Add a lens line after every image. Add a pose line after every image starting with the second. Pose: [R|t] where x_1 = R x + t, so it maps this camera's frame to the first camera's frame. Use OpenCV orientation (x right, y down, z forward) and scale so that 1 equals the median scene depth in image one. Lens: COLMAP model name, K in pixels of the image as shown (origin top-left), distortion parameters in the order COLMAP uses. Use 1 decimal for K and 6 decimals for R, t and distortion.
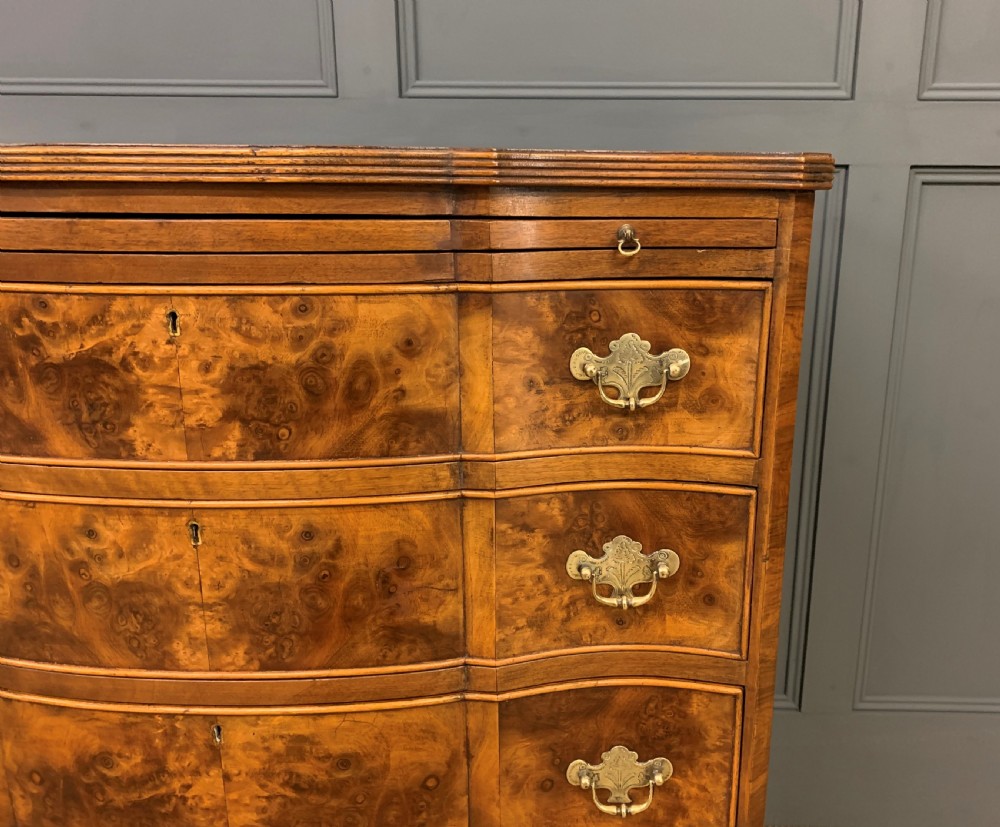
lens RADIAL K [[895.1, 0, 574.8], [0, 895.1, 384.5], [0, 0, 1]] dist [0.029838, -0.008318]
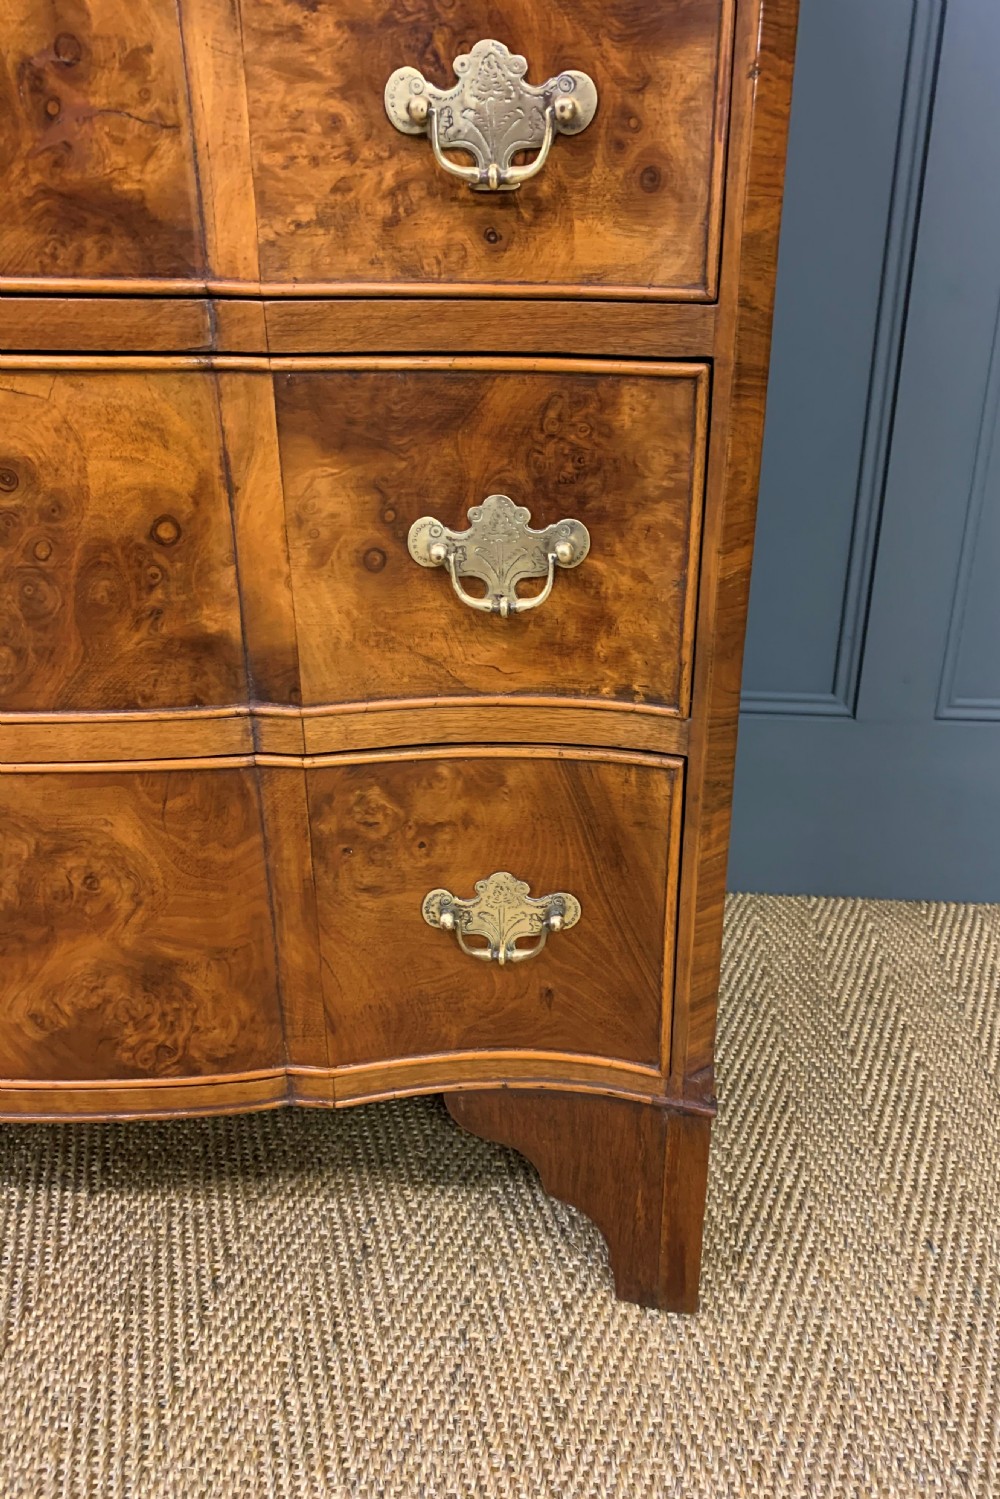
lens RADIAL K [[1187.8, 0, 573.0], [0, 1187.8, 754.7], [0, 0, 1]] dist [0.034016, -0.007892]
pose [[0.999411, 0.020960, -0.027190, 0.137664], [-0.016161, 0.985988, 0.166032, 0.492884], [0.030289, -0.165494, 0.985746, 0.243010]]
